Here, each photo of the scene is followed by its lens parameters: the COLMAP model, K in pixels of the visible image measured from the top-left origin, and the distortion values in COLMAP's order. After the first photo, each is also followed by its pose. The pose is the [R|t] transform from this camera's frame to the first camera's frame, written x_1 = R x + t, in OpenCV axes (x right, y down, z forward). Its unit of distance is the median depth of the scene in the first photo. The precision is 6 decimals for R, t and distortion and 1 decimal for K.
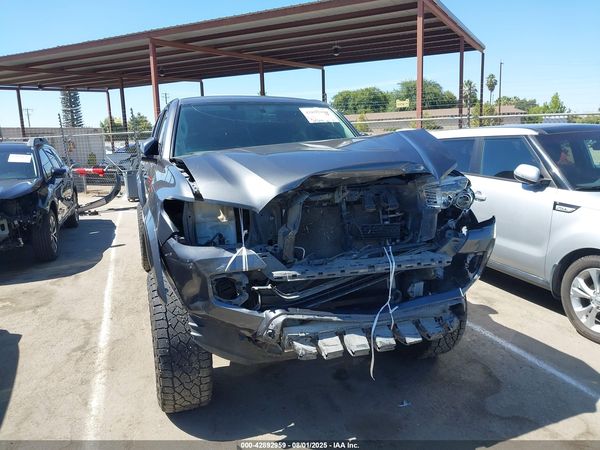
lens RADIAL K [[474.8, 0, 298.7], [0, 474.8, 233.6], [0, 0, 1]] dist [0.004329, -0.016523]
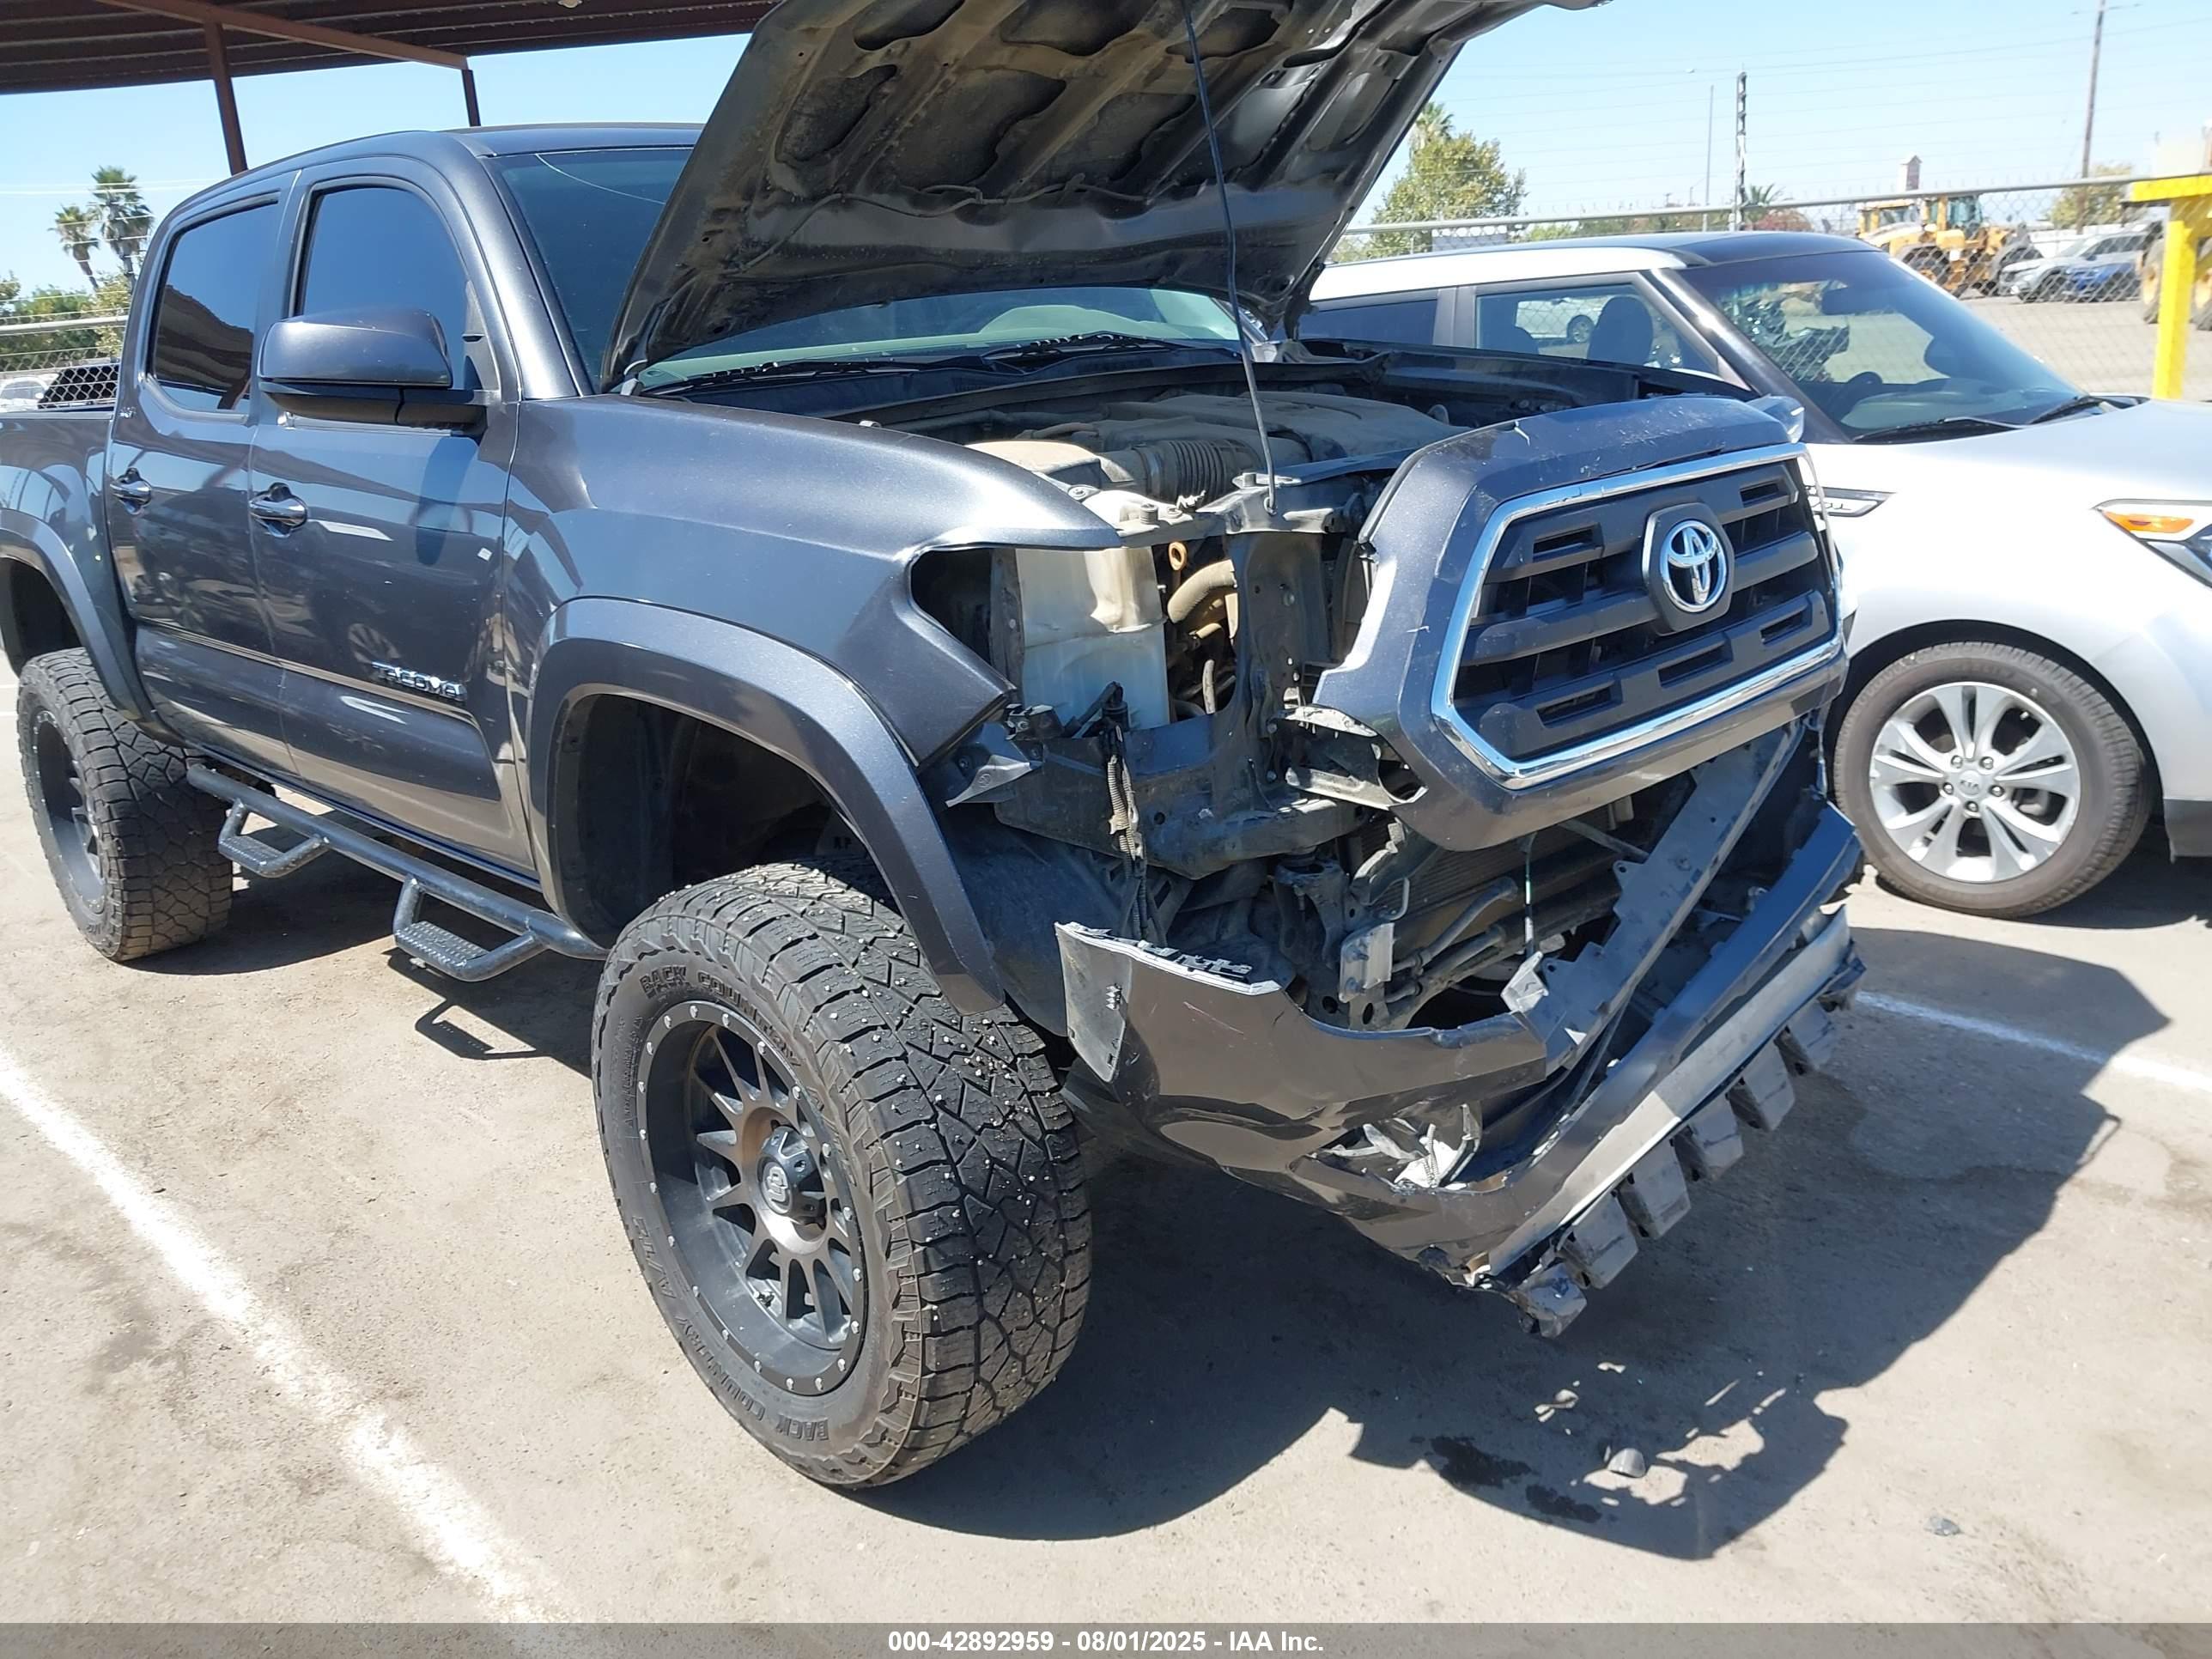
lens RADIAL K [[1750.3, 0, 1101.3], [0, 1750.3, 861.2], [0, 0, 1]] dist [0.004329, -0.016523]
pose [[0.914861, -0.154740, 0.372941, -0.313539], [0.122117, 0.986432, 0.109724, -0.006954], [-0.384859, -0.054839, 0.921345, 0.117393]]
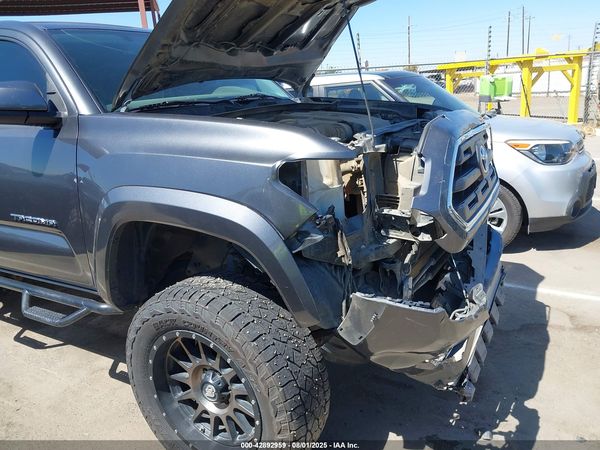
lens RADIAL K [[474.8, 0, 298.7], [0, 474.8, 233.6], [0, 0, 1]] dist [0.004329, -0.016523]
pose [[0.772077, -0.209824, 0.599892, -0.382022], [0.172978, 0.977670, 0.119332, -0.031745], [-0.611535, 0.011635, 0.791132, 0.289467]]
